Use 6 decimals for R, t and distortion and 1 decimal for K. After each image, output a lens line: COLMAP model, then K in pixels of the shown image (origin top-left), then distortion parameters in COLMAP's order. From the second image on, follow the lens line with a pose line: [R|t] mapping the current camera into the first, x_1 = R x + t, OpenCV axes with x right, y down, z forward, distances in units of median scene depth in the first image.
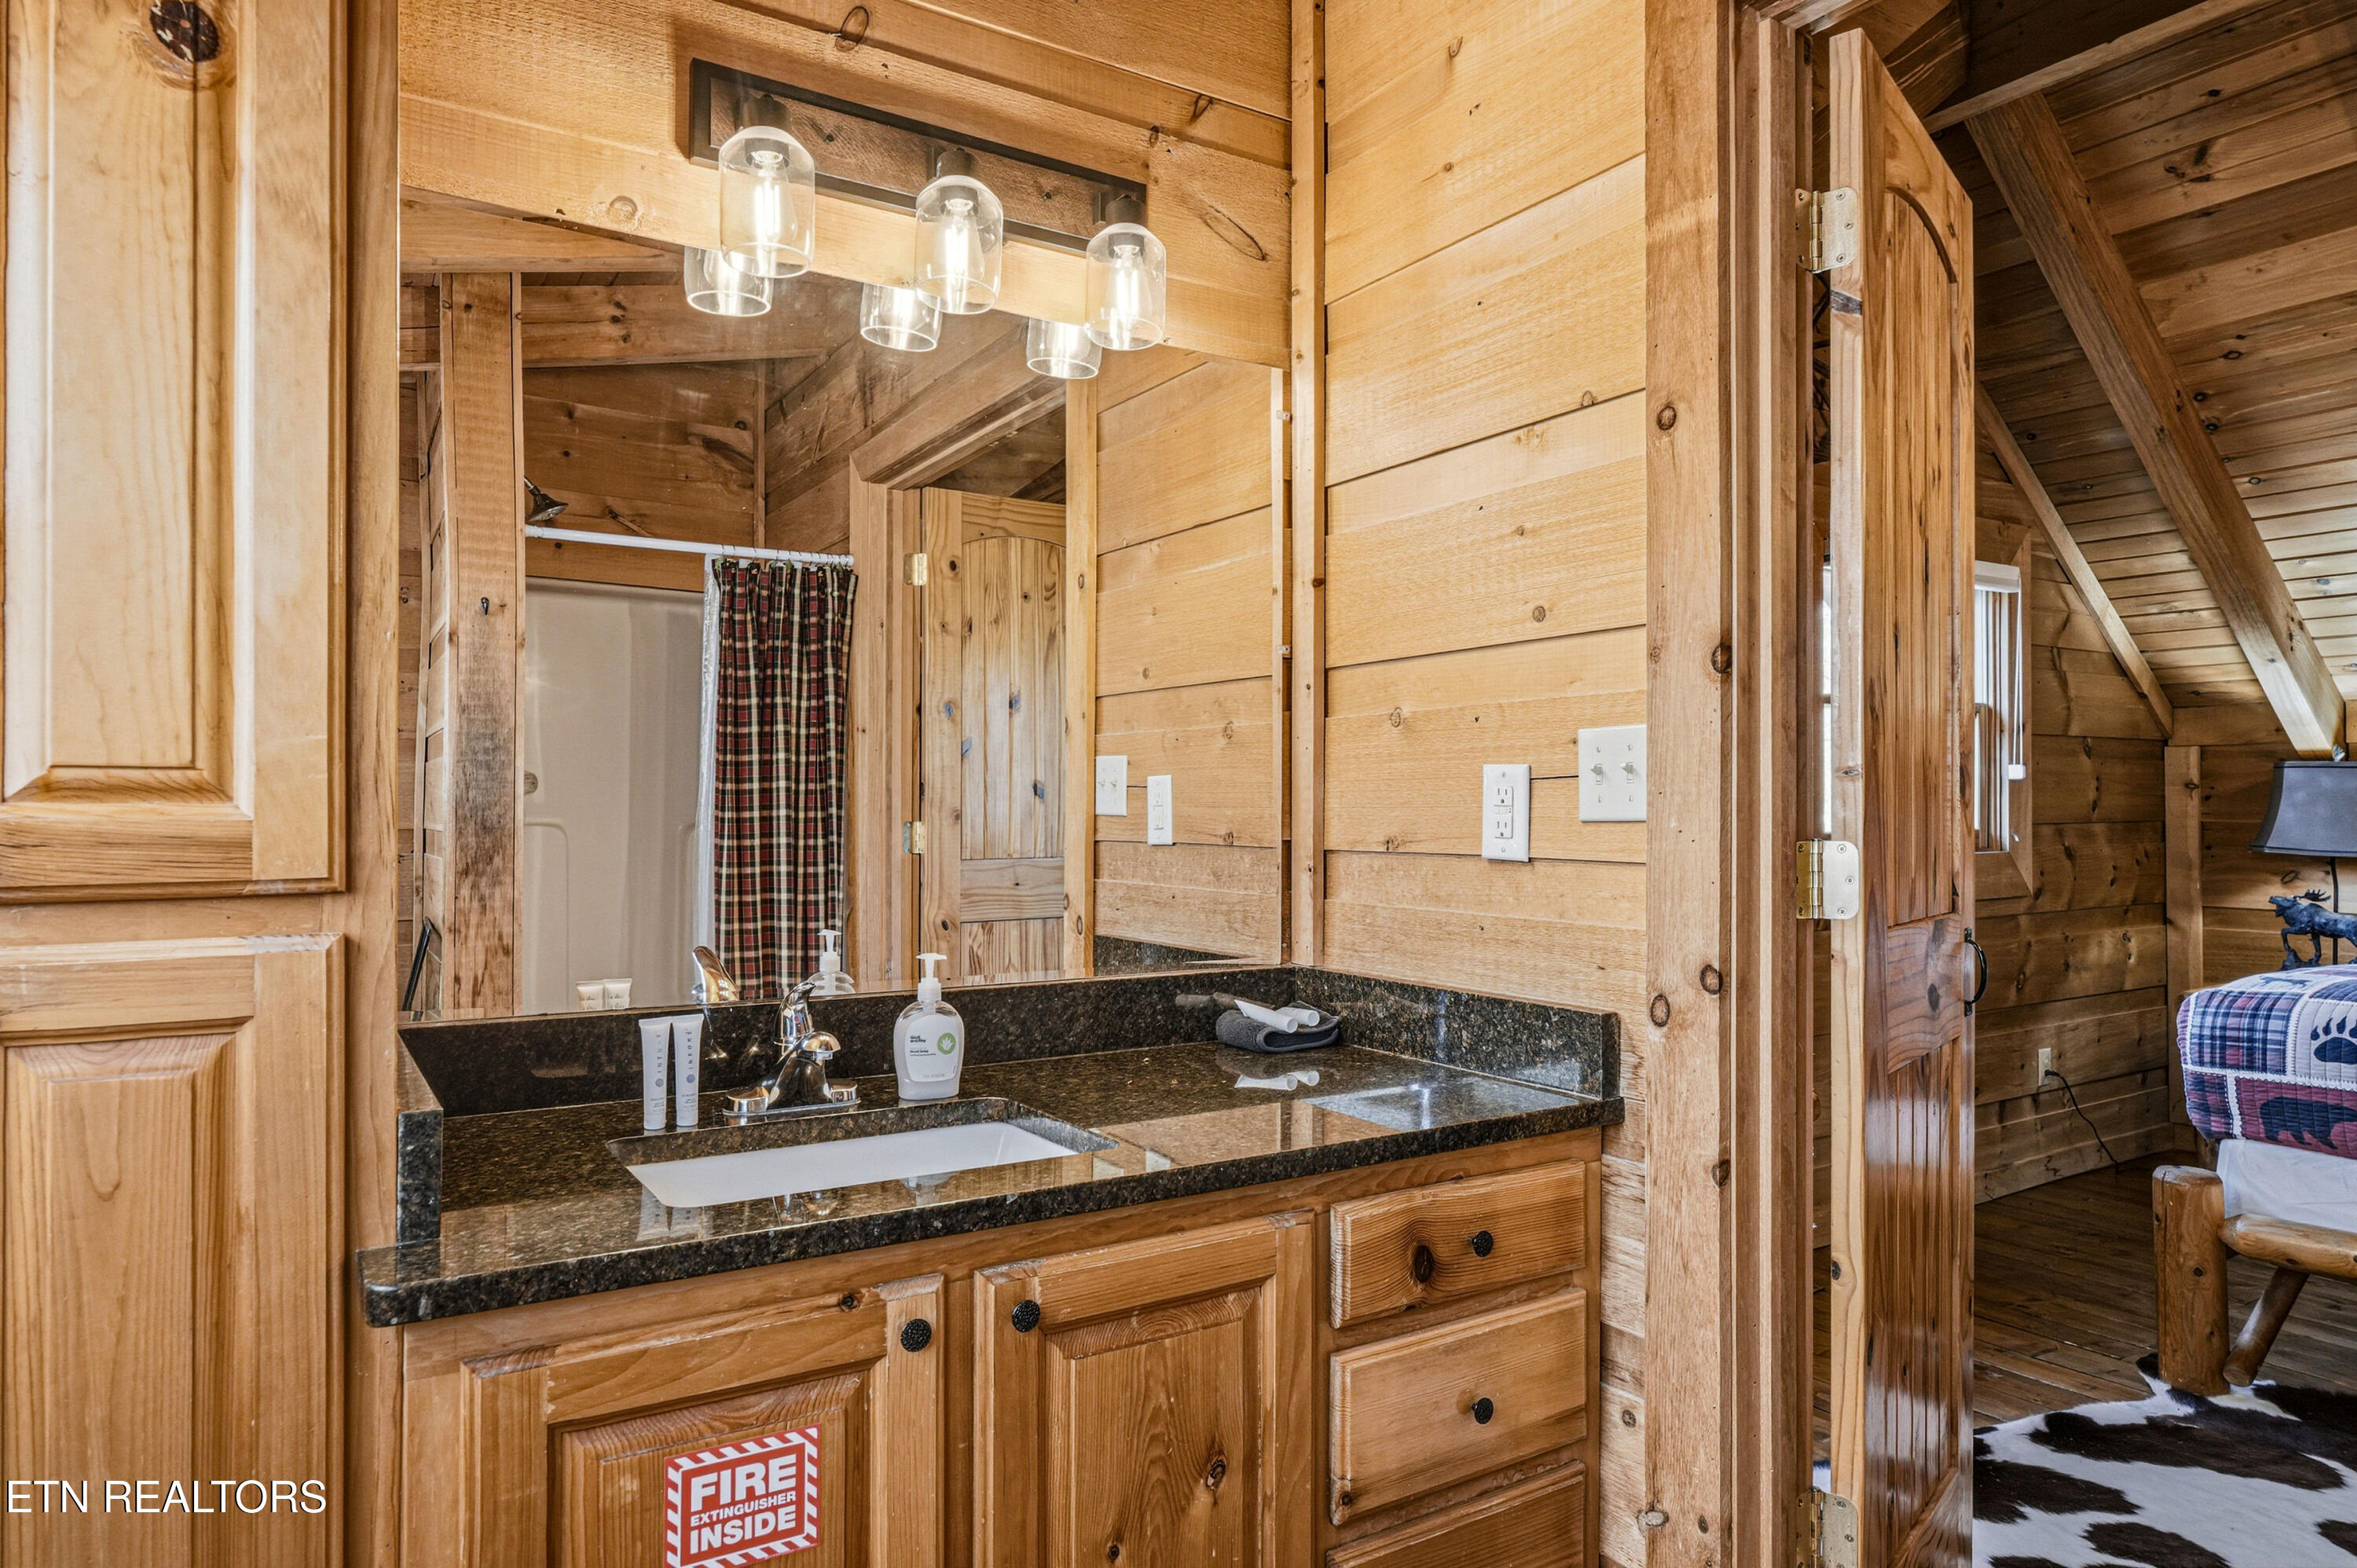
lens RADIAL K [[1432.1, 0, 1178.2], [0, 1432.1, 793.5], [0, 0, 1]] dist [-0.004684, -0.000540]
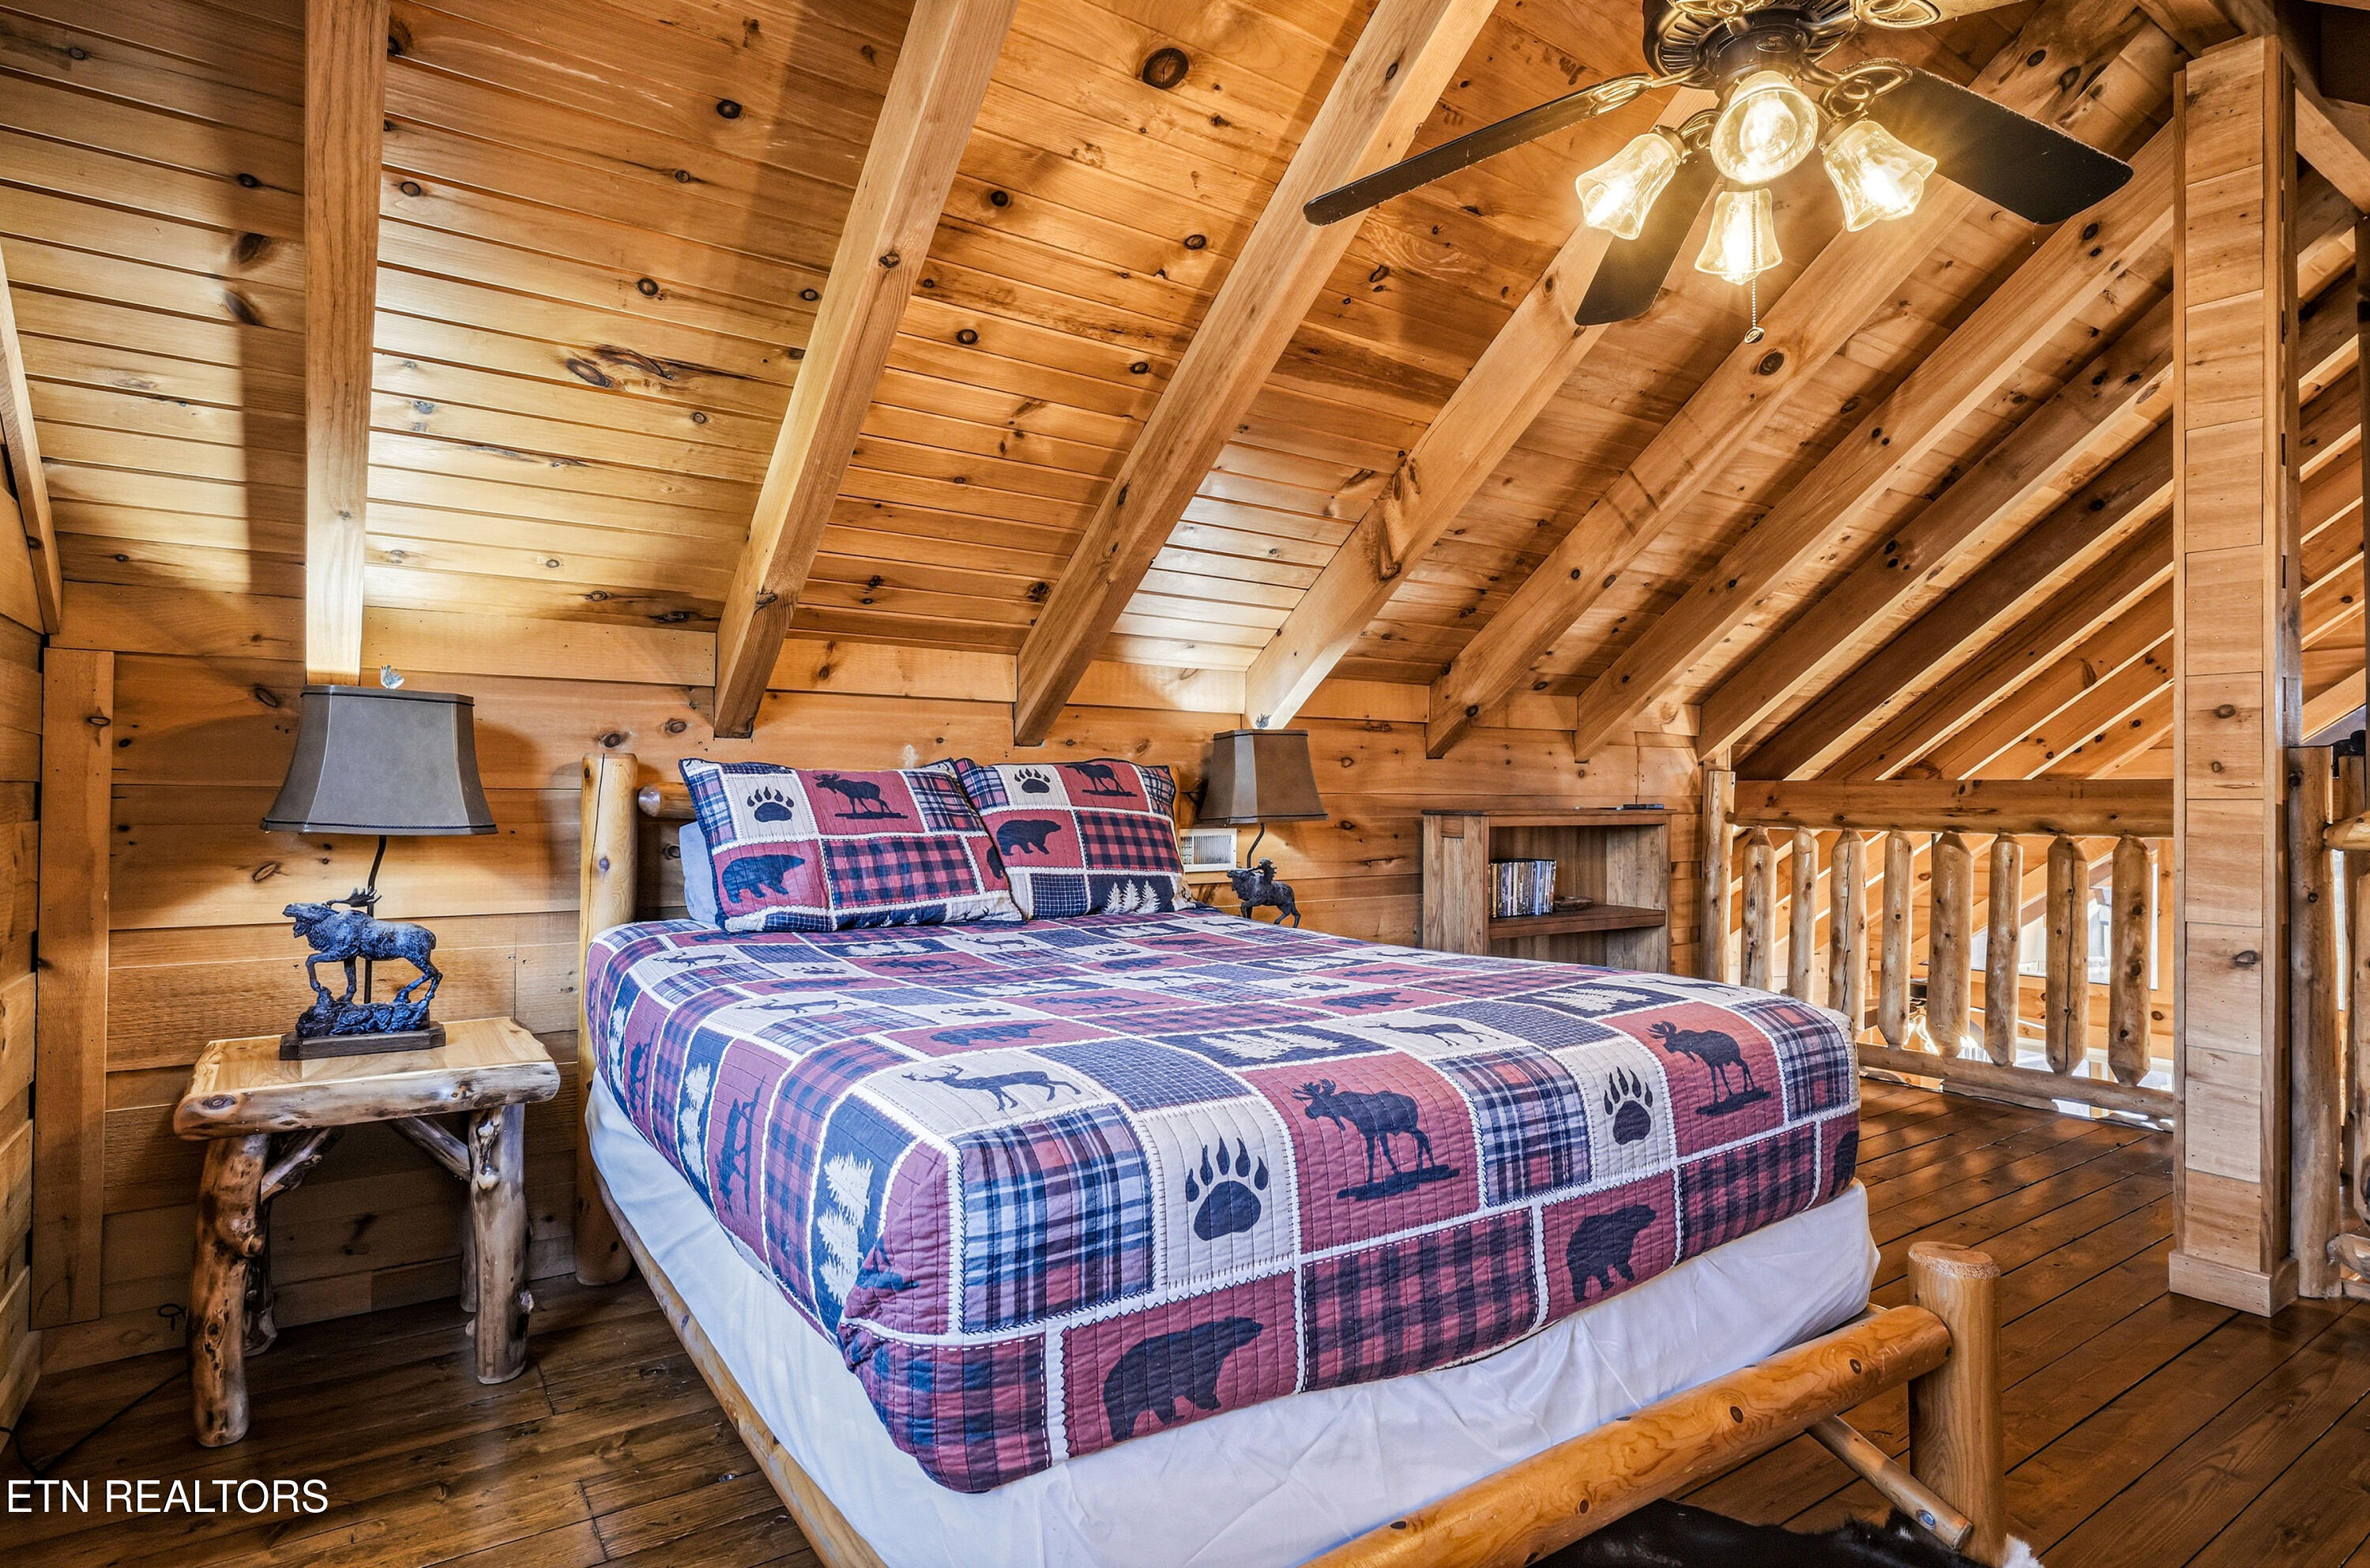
lens RADIAL K [[1218.9, 0, 1184.2], [0, 1218.9, 784.2], [0, 0, 1]] dist [0.005443, 0.000969]
pose [[-0.025004, 0.014491, 0.999582, 0.351541], [-0.016813, 0.999747, -0.014914, 0.033195], [-0.999546, -0.017179, -0.024754, 0.959994]]
